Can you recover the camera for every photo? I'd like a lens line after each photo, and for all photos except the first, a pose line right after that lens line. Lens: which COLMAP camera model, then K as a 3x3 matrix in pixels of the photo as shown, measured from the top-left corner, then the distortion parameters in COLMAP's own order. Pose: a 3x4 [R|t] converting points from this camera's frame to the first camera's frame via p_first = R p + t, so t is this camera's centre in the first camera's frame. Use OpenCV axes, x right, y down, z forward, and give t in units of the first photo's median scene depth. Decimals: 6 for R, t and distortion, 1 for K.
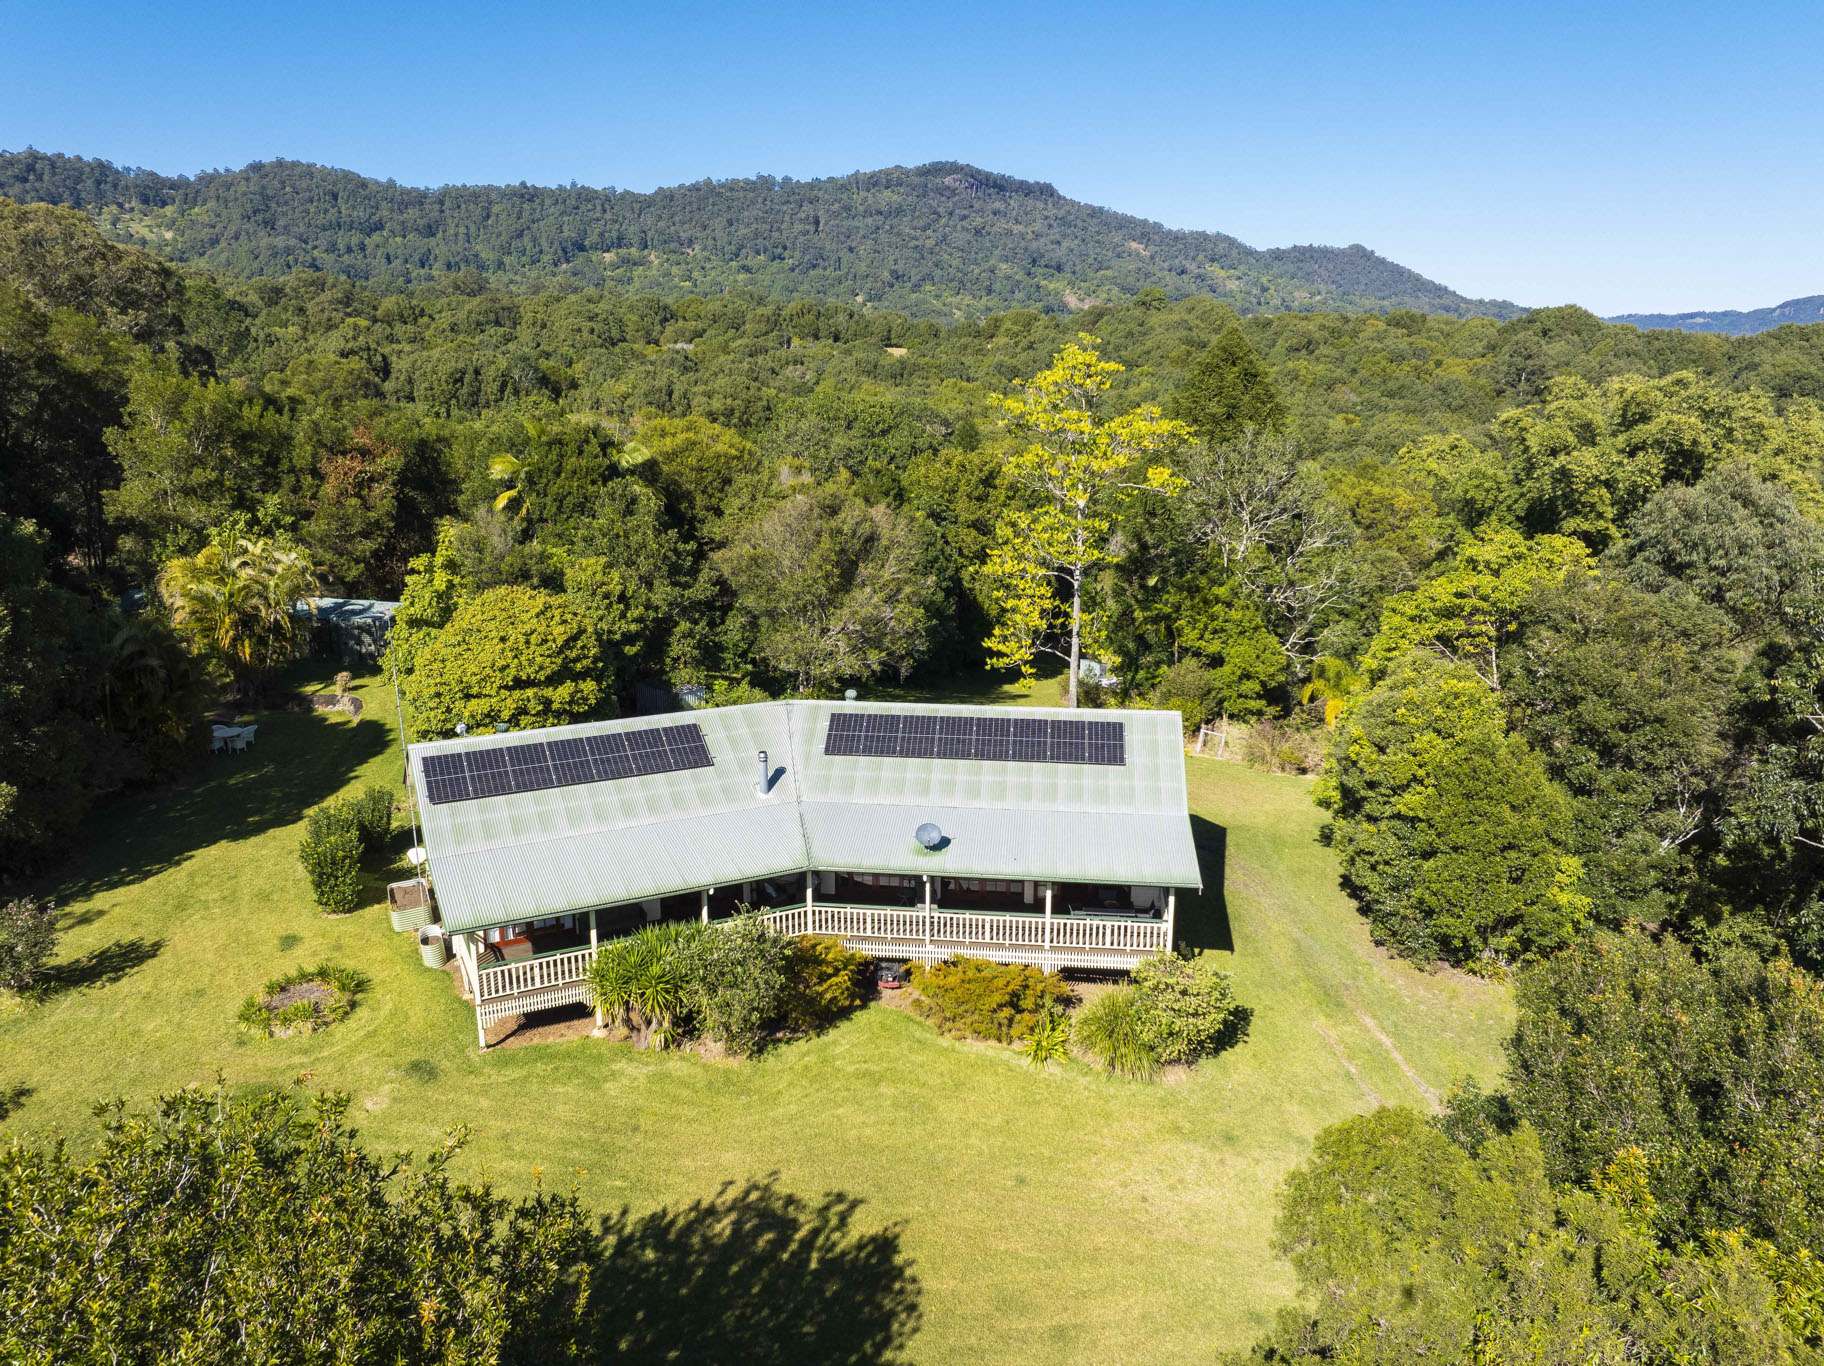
lens RADIAL K [[1299.1, 0, 910.0], [0, 1299.1, 678.7], [0, 0, 1]] dist [-0.028042, -0.006348]
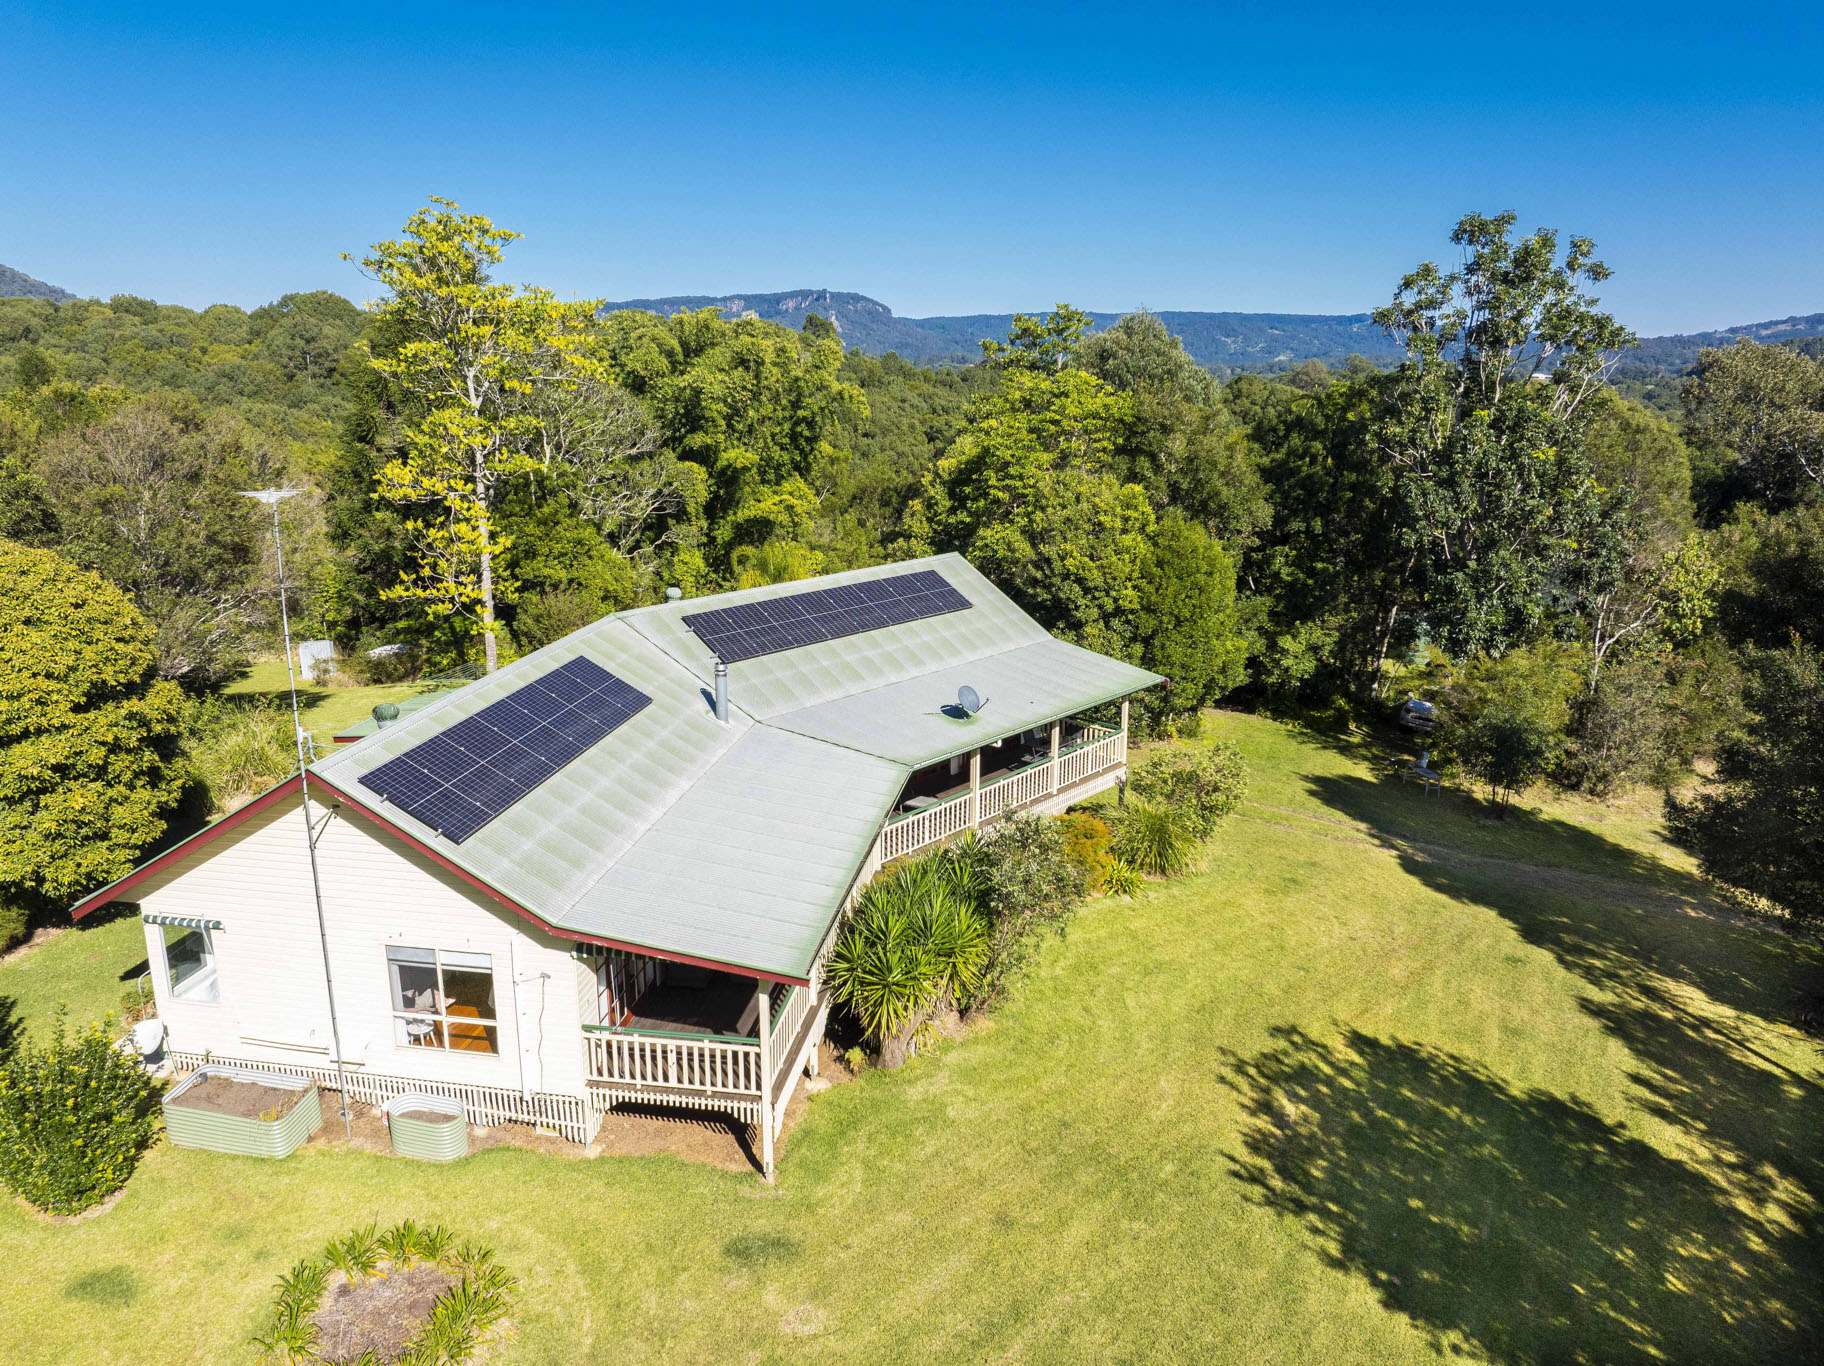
lens RADIAL K [[1299.1, 0, 916.6], [0, 1299.1, 684.8], [0, 0, 1]] dist [-0.028042, -0.006348]
pose [[0.534006, -0.189958, 0.823865, -0.403945], [0.201162, 0.974997, 0.094417, 0.012292], [-0.821201, 0.115311, 0.558867, 0.309192]]
